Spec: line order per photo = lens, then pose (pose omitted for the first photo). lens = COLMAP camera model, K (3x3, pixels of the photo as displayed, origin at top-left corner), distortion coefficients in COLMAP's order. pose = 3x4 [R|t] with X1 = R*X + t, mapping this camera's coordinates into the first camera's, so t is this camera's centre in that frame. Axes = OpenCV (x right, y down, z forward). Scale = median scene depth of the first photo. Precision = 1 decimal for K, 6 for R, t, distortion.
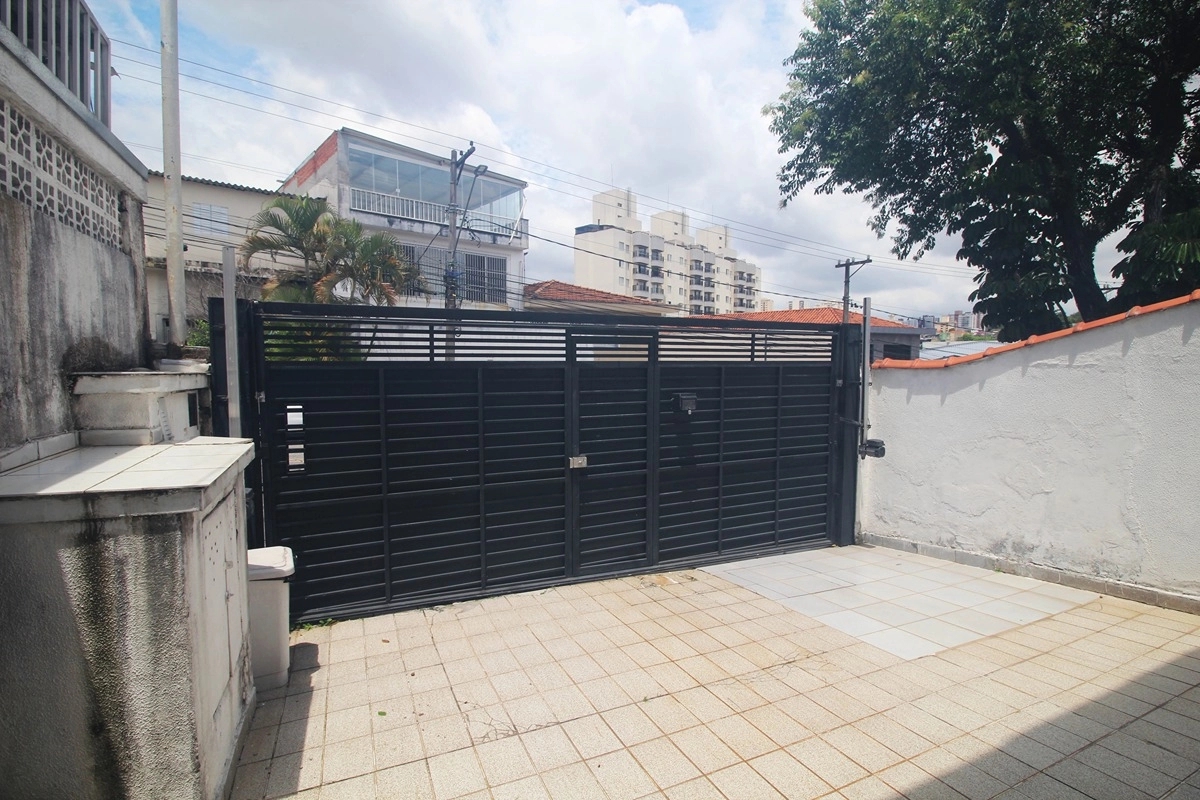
lens RADIAL K [[592.2, 0, 605.4], [0, 592.2, 400.7], [0, 0, 1]] dist [-0.000300, -0.015498]
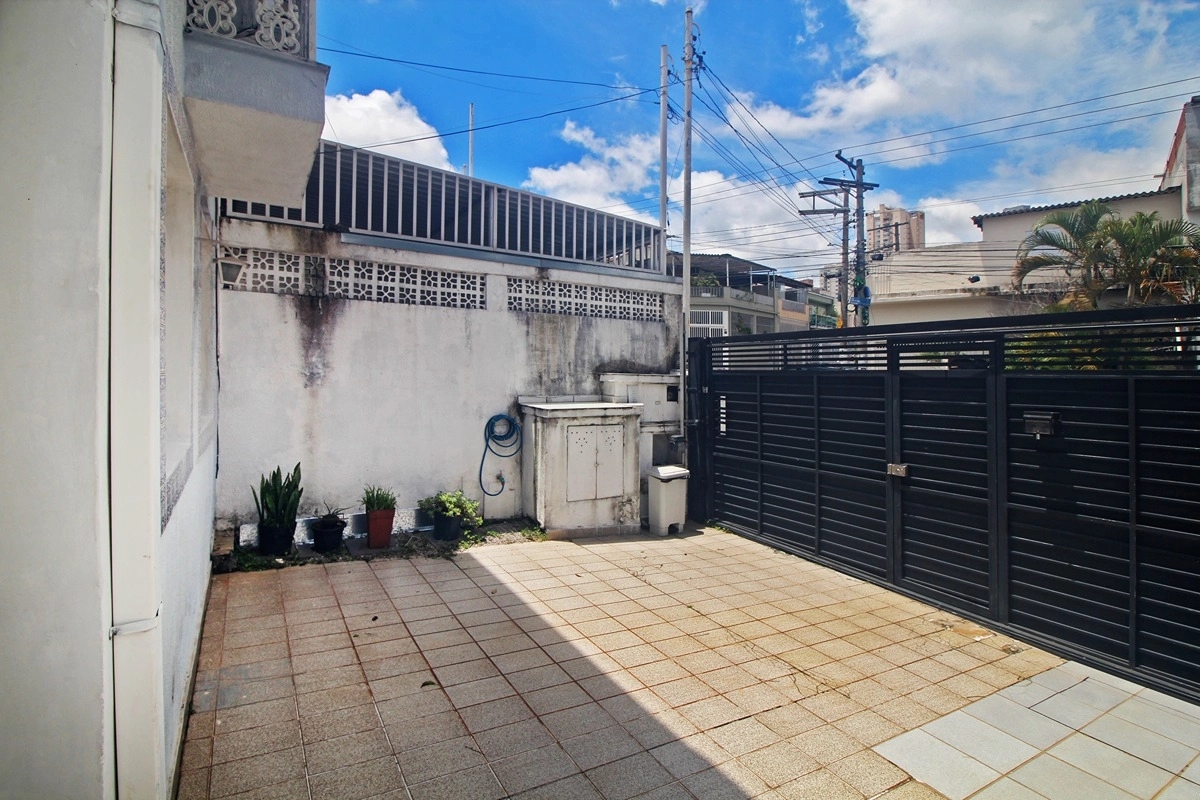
lens RADIAL K [[519.9, 0, 553.1], [0, 519.9, 370.5], [0, 0, 1]] dist [-0.000070, -0.008711]
pose [[0.067761, -0.003960, -0.997694, 0.962516], [-0.077429, 0.996955, -0.009216, -0.014162], [0.994692, 0.077875, 0.067249, 0.413174]]
